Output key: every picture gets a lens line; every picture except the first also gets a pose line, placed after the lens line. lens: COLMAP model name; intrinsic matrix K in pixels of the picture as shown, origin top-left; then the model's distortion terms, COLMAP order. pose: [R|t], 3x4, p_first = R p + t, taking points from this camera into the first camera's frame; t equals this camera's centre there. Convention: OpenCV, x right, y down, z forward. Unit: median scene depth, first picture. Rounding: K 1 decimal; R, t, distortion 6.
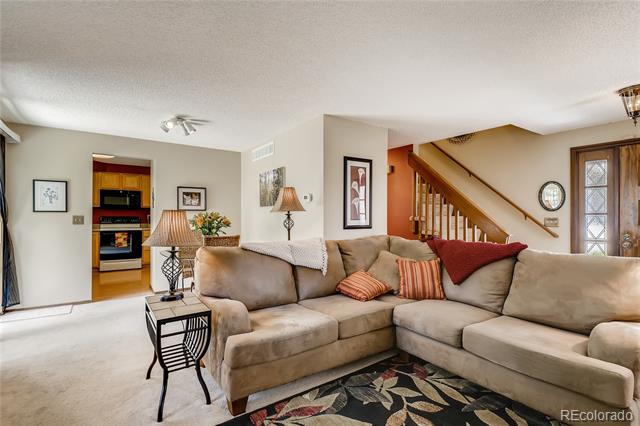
lens RADIAL K [[308.2, 0, 320.0], [0, 308.2, 213.0], [0, 0, 1]] dist [0.015802, -0.001272]
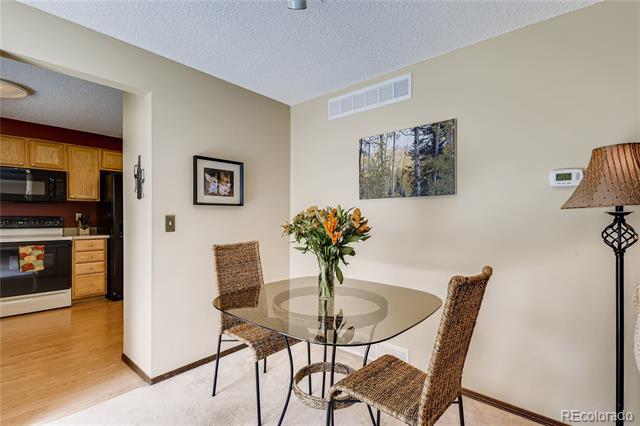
lens RADIAL K [[313.7, 0, 316.5], [0, 313.7, 215.7], [0, 0, 1]] dist [0.026536, -0.000530]
pose [[0.973235, 0.001224, 0.229810, -0.493152], [-0.004244, 0.999911, 0.012647, 0.003221], [-0.229774, -0.013283, 0.973153, 0.587466]]
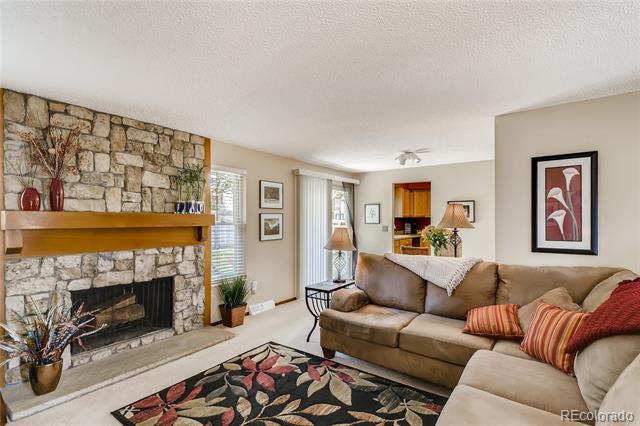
lens RADIAL K [[313.7, 0, 316.5], [0, 313.7, 215.7], [0, 0, 1]] dist [0.026536, -0.000530]
pose [[0.322458, -0.011951, -0.946508, 0.615938], [0.009949, 0.999908, -0.009236, -0.033659], [0.946532, -0.006439, 0.322547, 0.210567]]
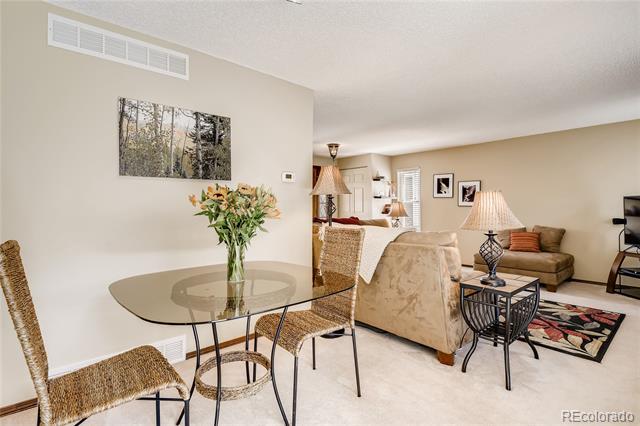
lens RADIAL K [[313.7, 0, 316.5], [0, 313.7, 215.7], [0, 0, 1]] dist [0.026536, -0.000530]
pose [[-0.092964, -0.019893, 0.995471, -0.819837], [-0.006382, 0.999792, 0.019383, 0.033085], [-0.995649, -0.004551, -0.093072, 0.954383]]
